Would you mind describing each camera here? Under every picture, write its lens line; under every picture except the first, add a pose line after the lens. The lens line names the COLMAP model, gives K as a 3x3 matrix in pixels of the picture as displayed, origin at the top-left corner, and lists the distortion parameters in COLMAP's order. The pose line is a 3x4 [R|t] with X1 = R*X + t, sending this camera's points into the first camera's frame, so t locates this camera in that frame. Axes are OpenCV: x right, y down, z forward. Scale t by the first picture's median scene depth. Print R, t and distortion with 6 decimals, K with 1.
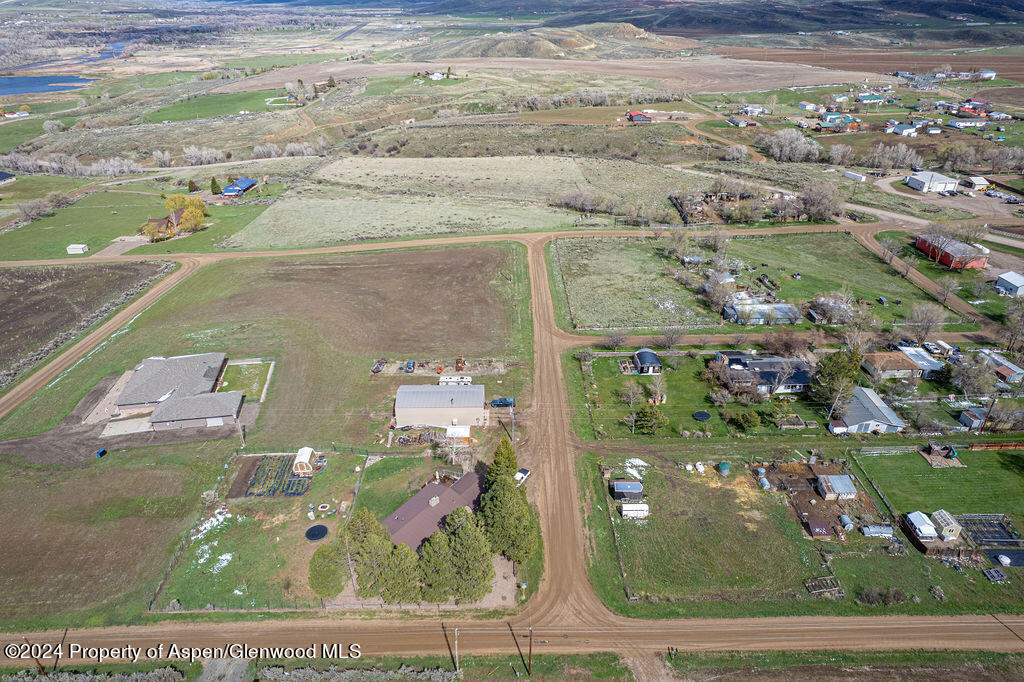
lens RADIAL K [[656.5, 0, 512.0], [0, 656.5, 341.0], [0, 0, 1]] dist [-0.065017, 0.059921]
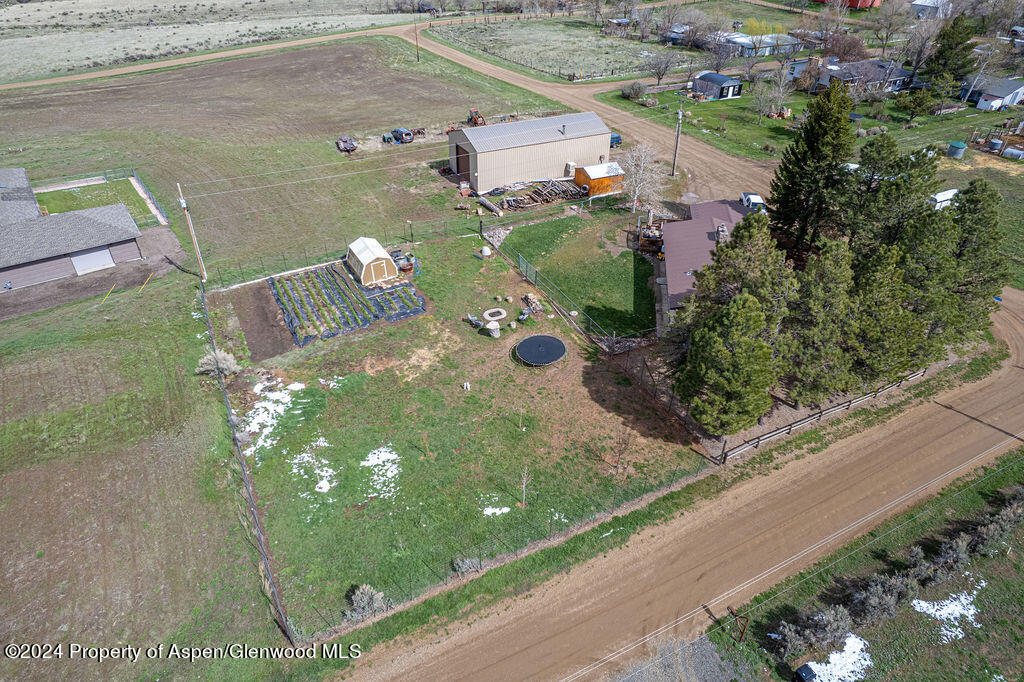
lens RADIAL K [[656.5, 0, 512.0], [0, 656.5, 341.0], [0, 0, 1]] dist [-0.065017, 0.059921]
pose [[0.893733, -0.245078, 0.375736, -0.229384], [0.198774, 0.967214, 0.158069, 0.100151], [-0.402156, -0.066585, 0.913147, 0.279592]]
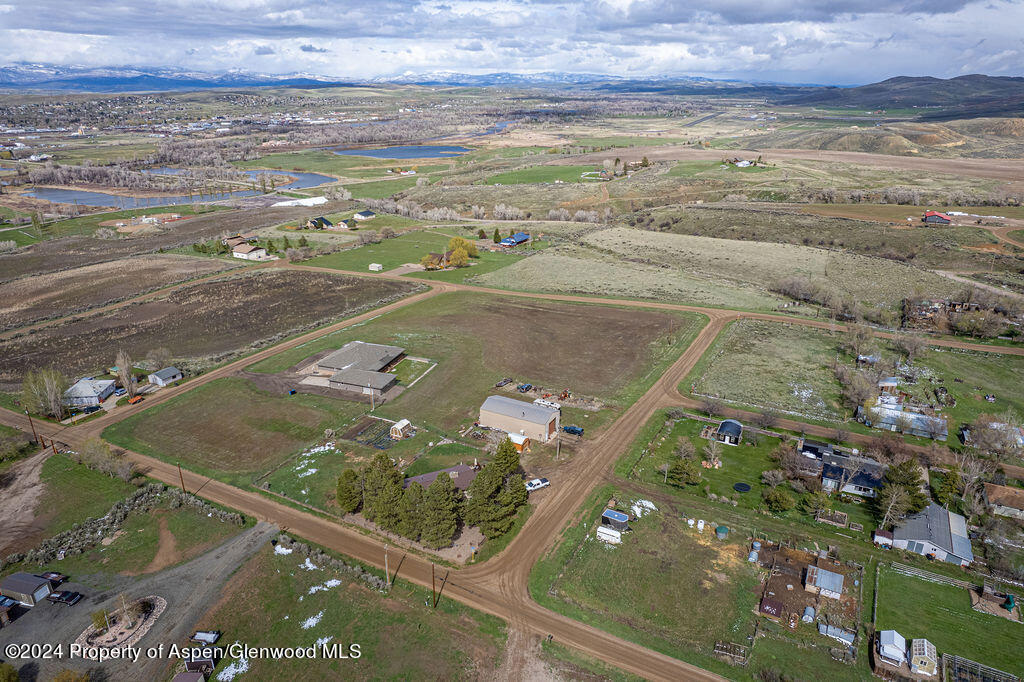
lens RADIAL K [[656.5, 0, 512.0], [0, 656.5, 341.0], [0, 0, 1]] dist [-0.065017, 0.059921]
pose [[0.871630, 0.179052, -0.456291, 0.235864], [-0.231189, 0.971020, -0.060594, 0.023083], [0.432218, 0.158305, 0.887765, -0.044268]]
